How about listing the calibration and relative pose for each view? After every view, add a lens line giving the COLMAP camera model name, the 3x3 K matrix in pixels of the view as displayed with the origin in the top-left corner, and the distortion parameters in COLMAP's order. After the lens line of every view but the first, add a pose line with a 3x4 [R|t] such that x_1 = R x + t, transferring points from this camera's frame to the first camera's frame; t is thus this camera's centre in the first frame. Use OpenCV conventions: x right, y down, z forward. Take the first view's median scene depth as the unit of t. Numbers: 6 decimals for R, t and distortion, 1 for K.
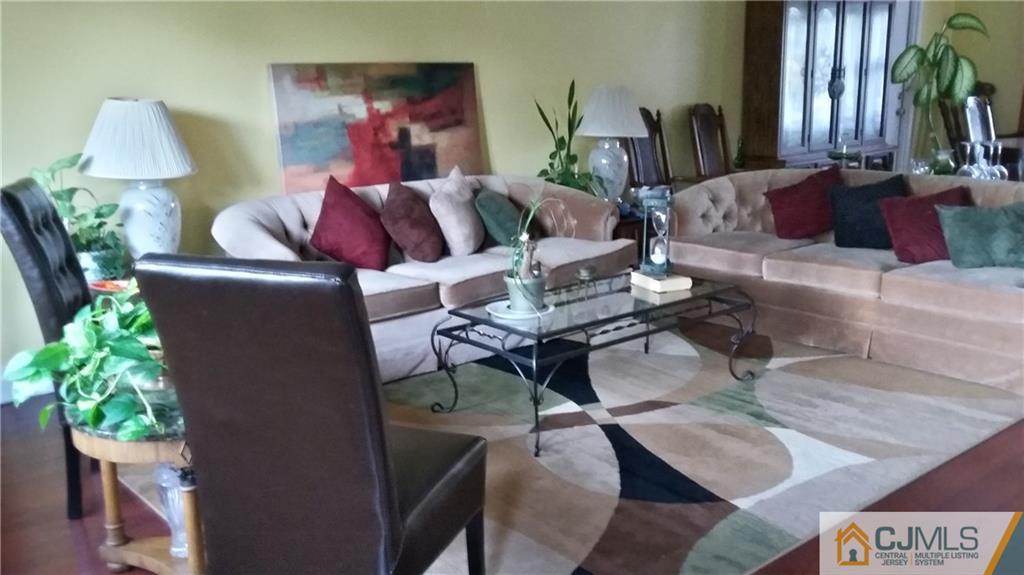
lens RADIAL K [[940.3, 0, 510.5], [0, 940.3, 297.0], [0, 0, 1]] dist [0.022224, 0.000000]
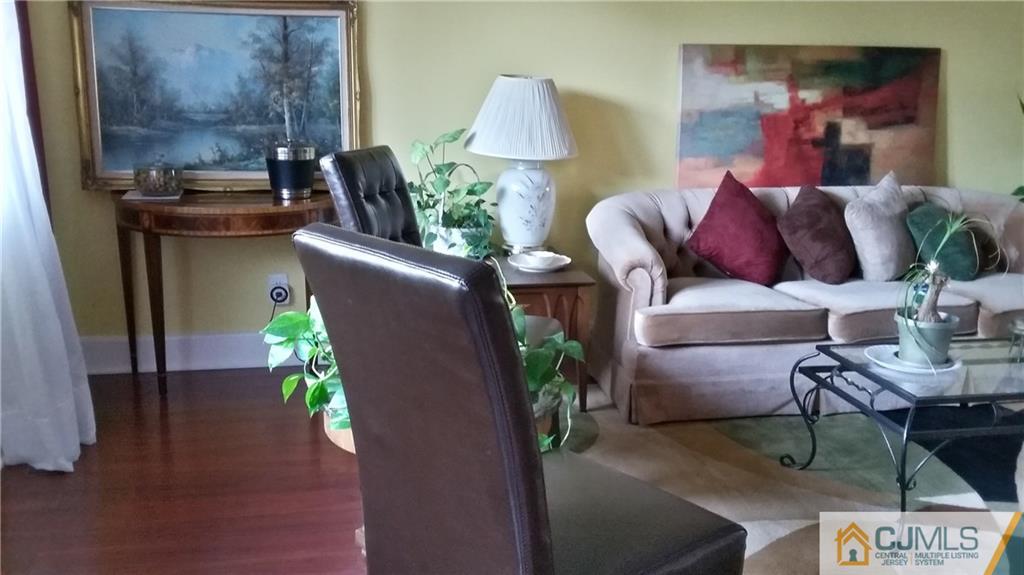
lens RADIAL K [[940.3, 0, 508.5], [0, 940.3, 294.0], [0, 0, 1]] dist [0.022224, 0.000000]
pose [[0.860647, 0.137824, -0.490195, 0.084875], [-0.140132, 0.989609, 0.032207, -0.016026], [0.489541, 0.040973, 0.871017, 0.146042]]
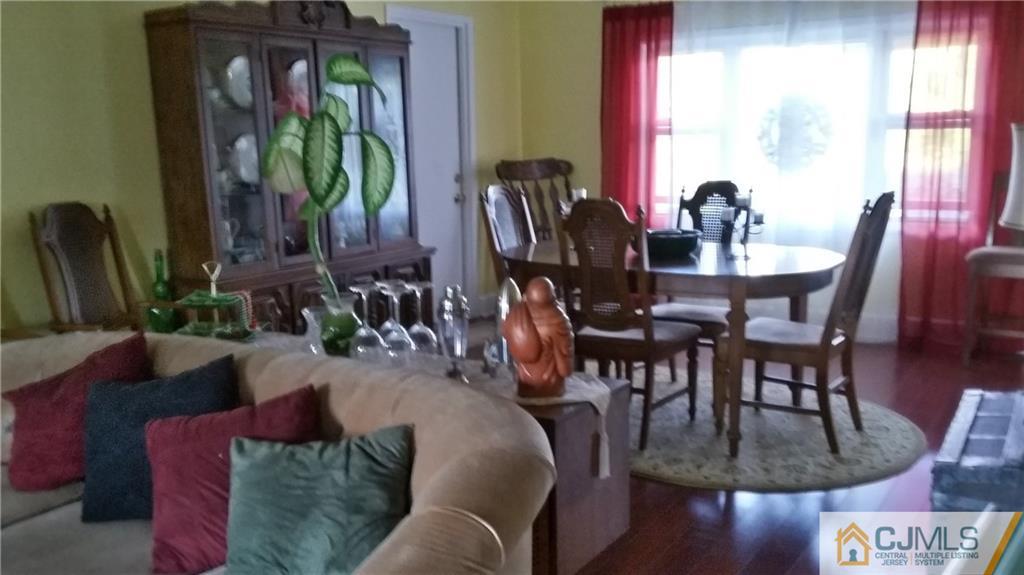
lens RADIAL K [[940.3, 0, 512.3], [0, 940.3, 291.1], [0, 0, 1]] dist [0.022224, 0.000000]
pose [[0.961003, -0.050320, 0.271920, 0.462177], [0.070321, 0.995449, -0.064310, -0.131871], [-0.267446, 0.080924, 0.960169, 0.504786]]
